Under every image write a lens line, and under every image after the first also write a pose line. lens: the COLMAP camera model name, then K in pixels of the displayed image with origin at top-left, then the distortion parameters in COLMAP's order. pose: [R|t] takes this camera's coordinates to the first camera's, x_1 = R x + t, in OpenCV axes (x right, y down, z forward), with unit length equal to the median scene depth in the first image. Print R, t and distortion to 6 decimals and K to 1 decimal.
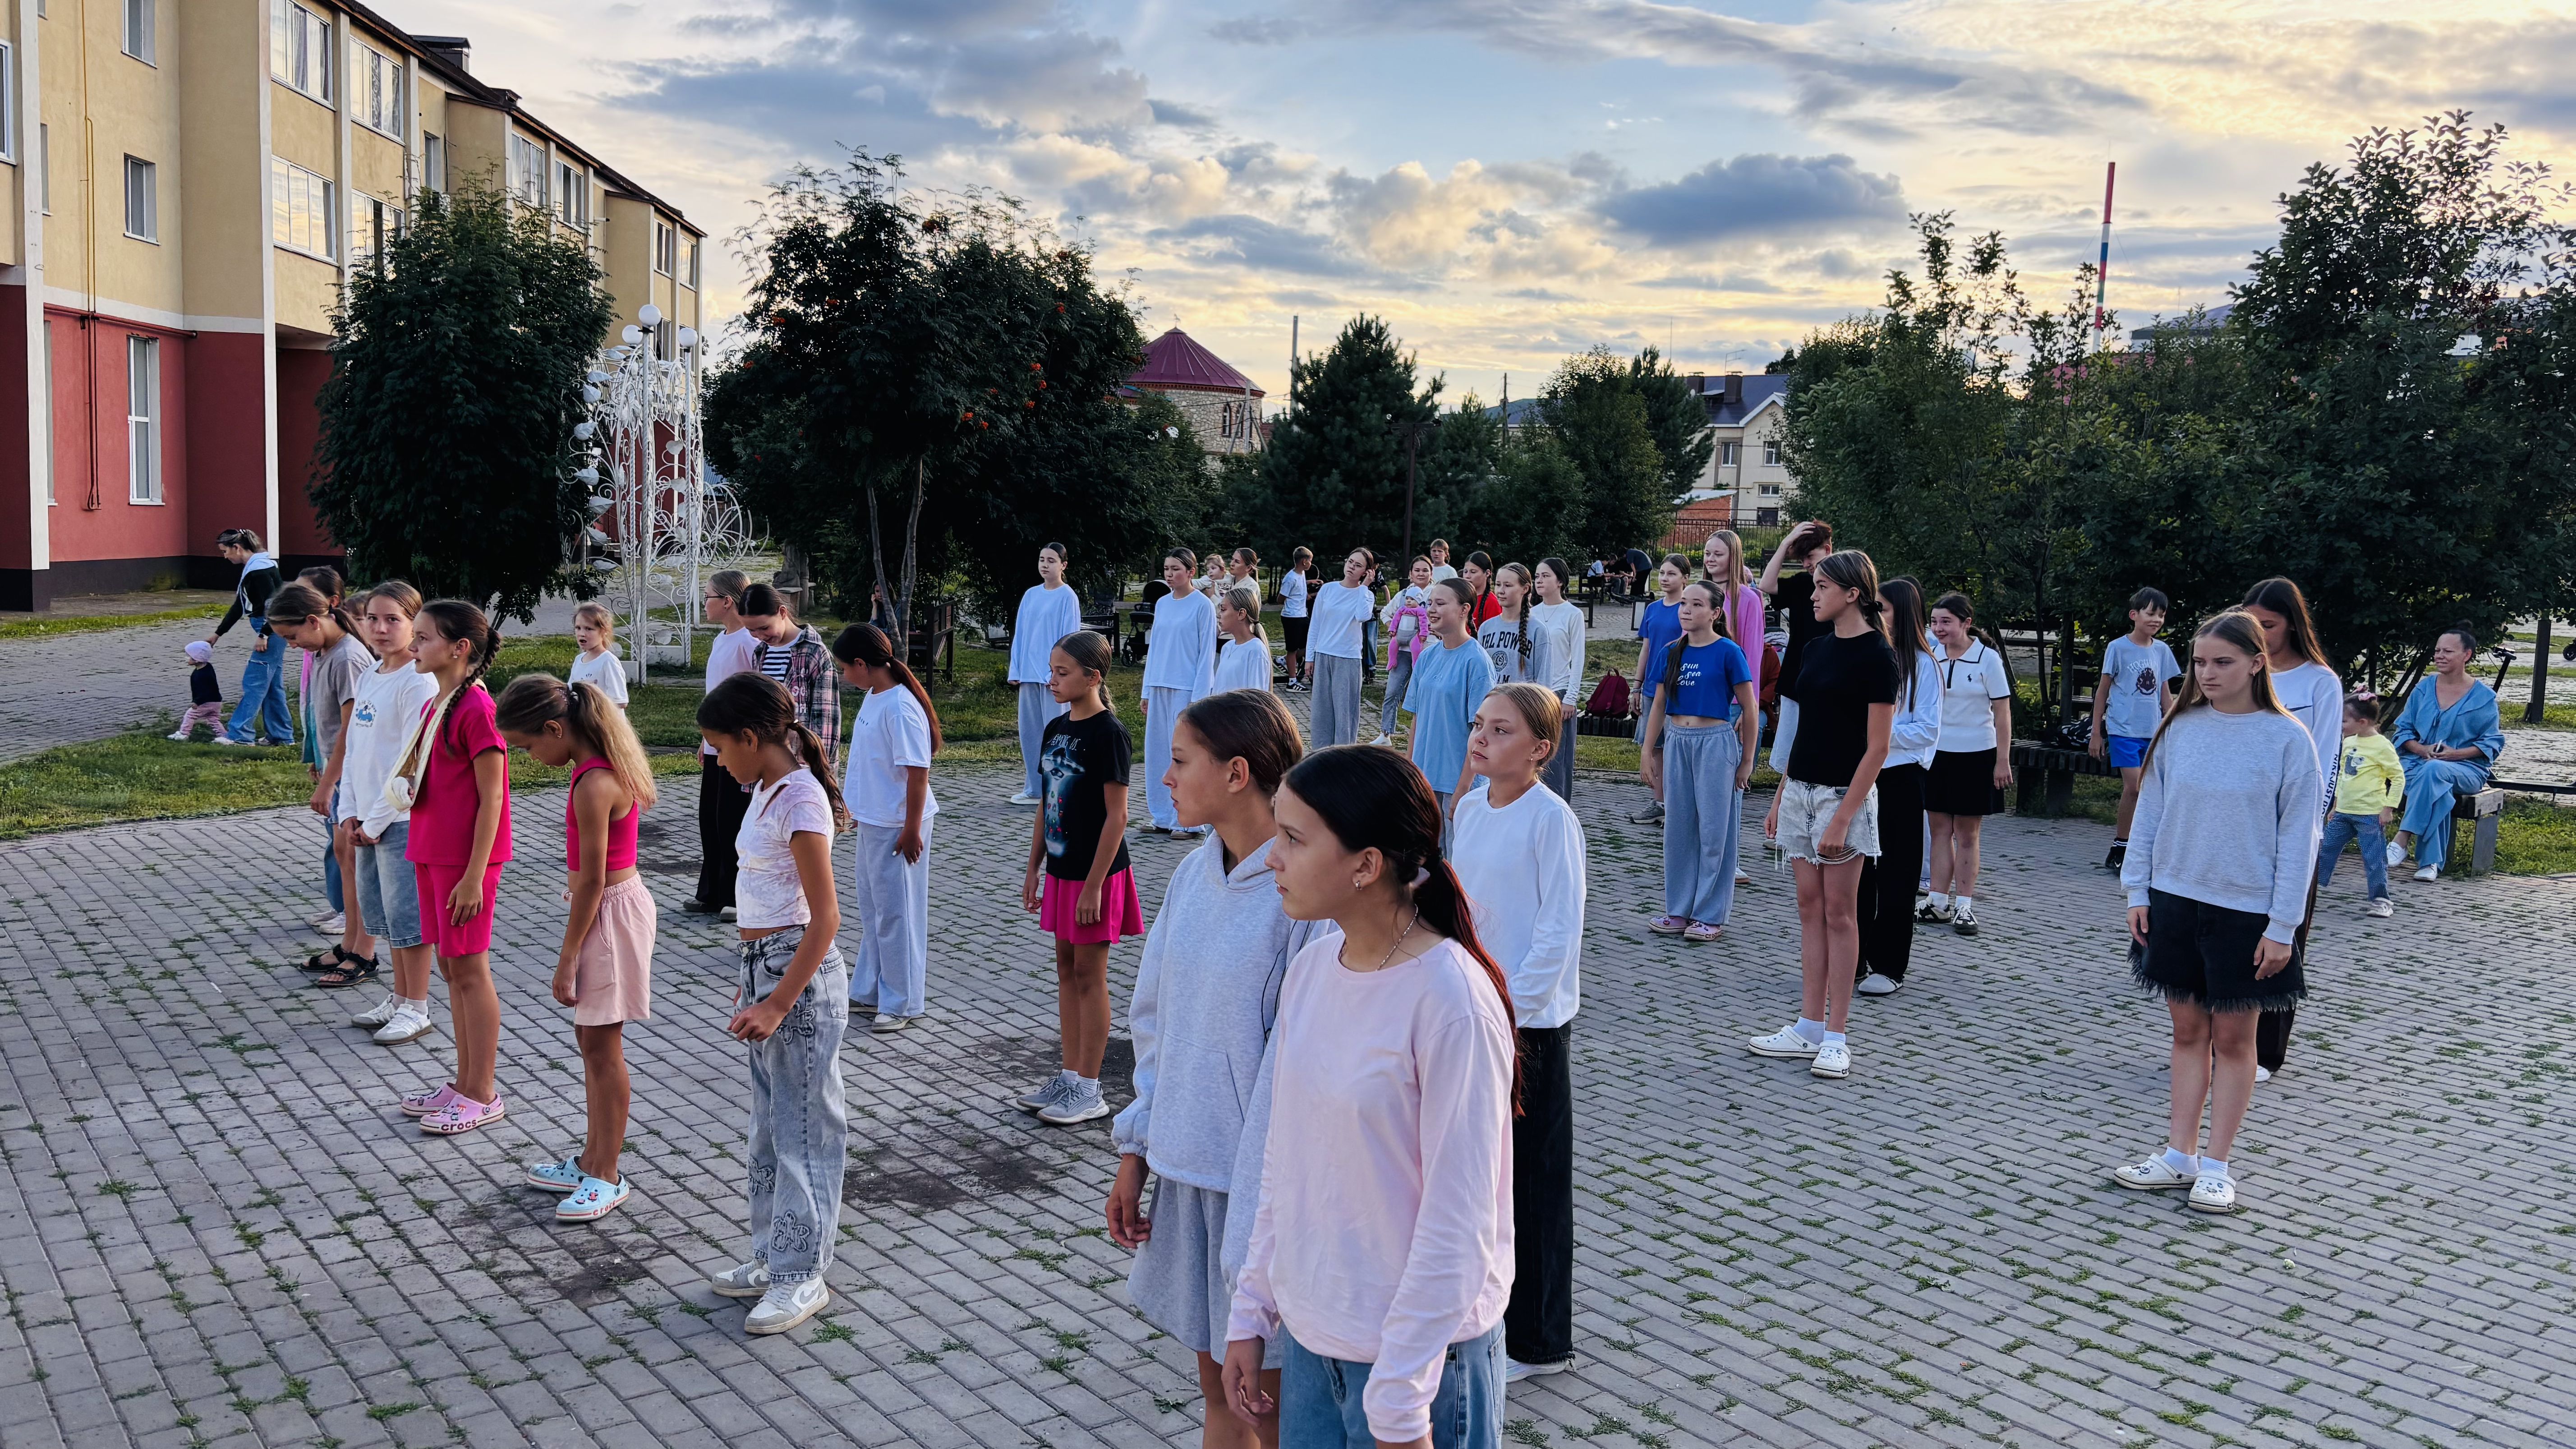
lens RADIAL K [[1961.8, 0, 1289.8], [0, 1961.8, 740.0], [0, 0, 1]] dist [0.052811, -0.065658]
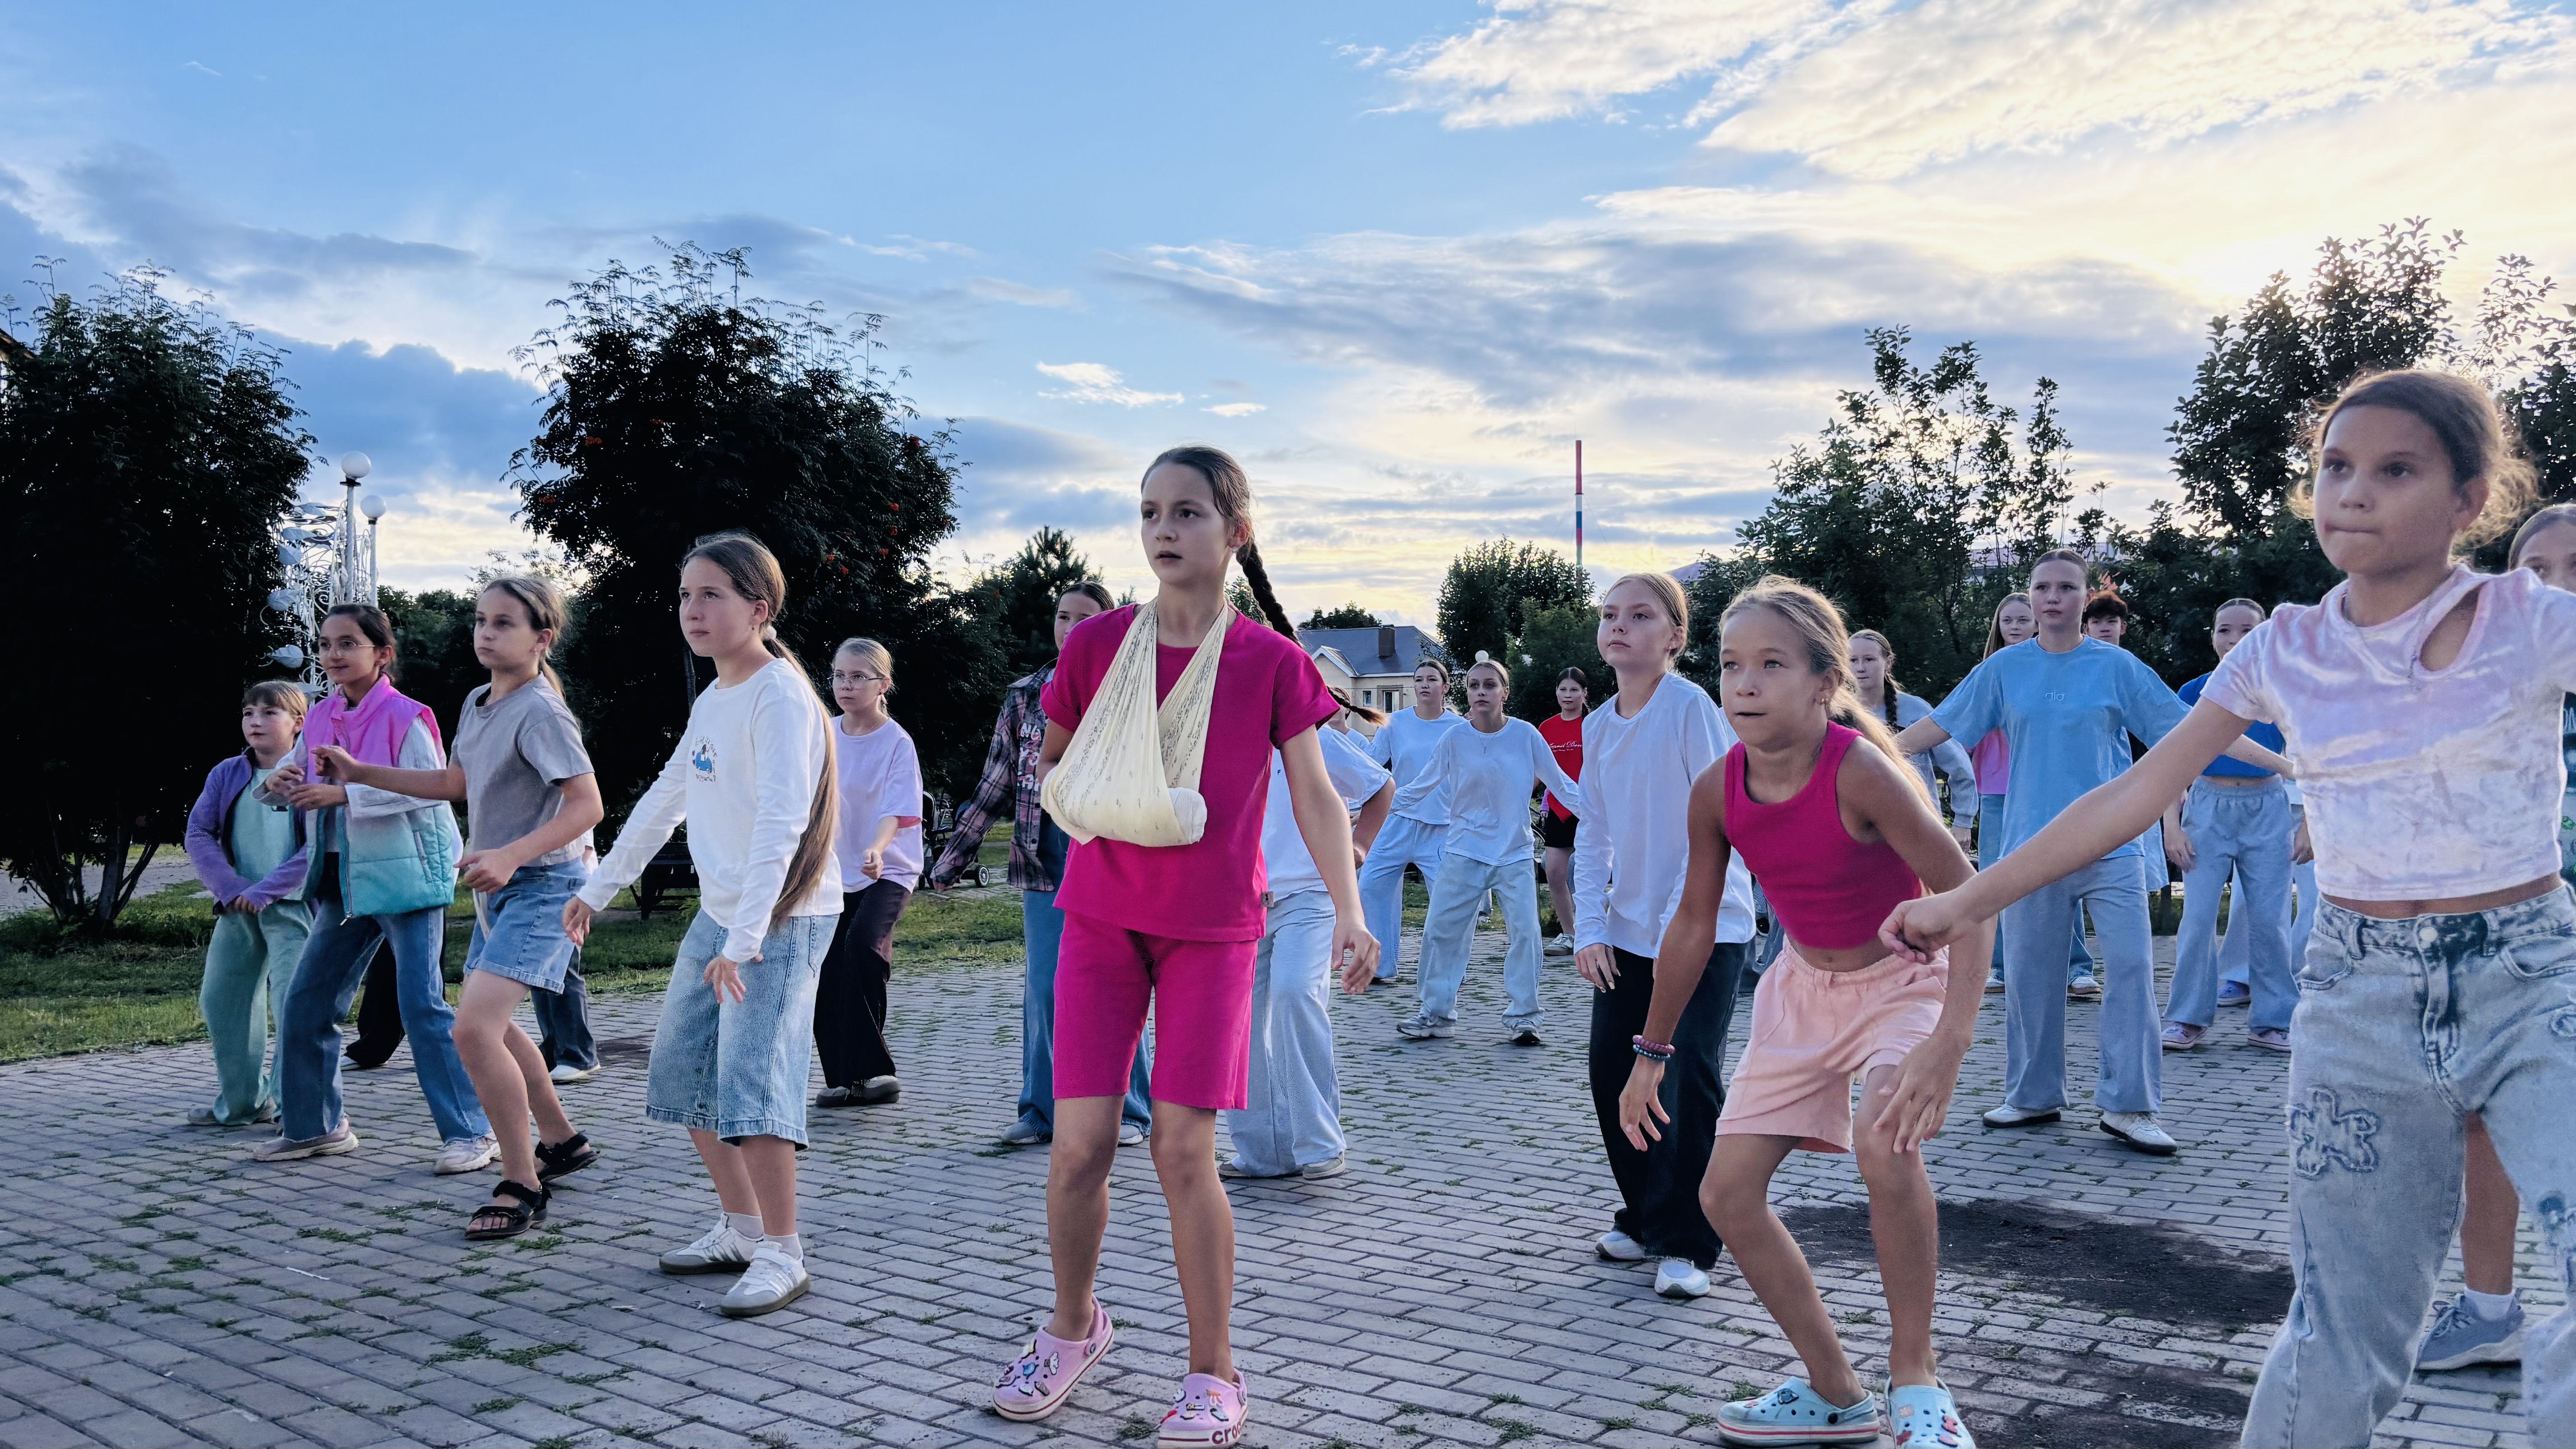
lens RADIAL K [[1961.8, 0, 1326.3], [0, 1961.8, 723.6], [0, 0, 1]] dist [0.052811, -0.065658]
pose [[0.963848, -0.034178, 0.264250, -0.184272], [0.072181, 0.988149, -0.135469, 0.030348], [-0.256489, 0.149645, 0.954893, 0.168610]]
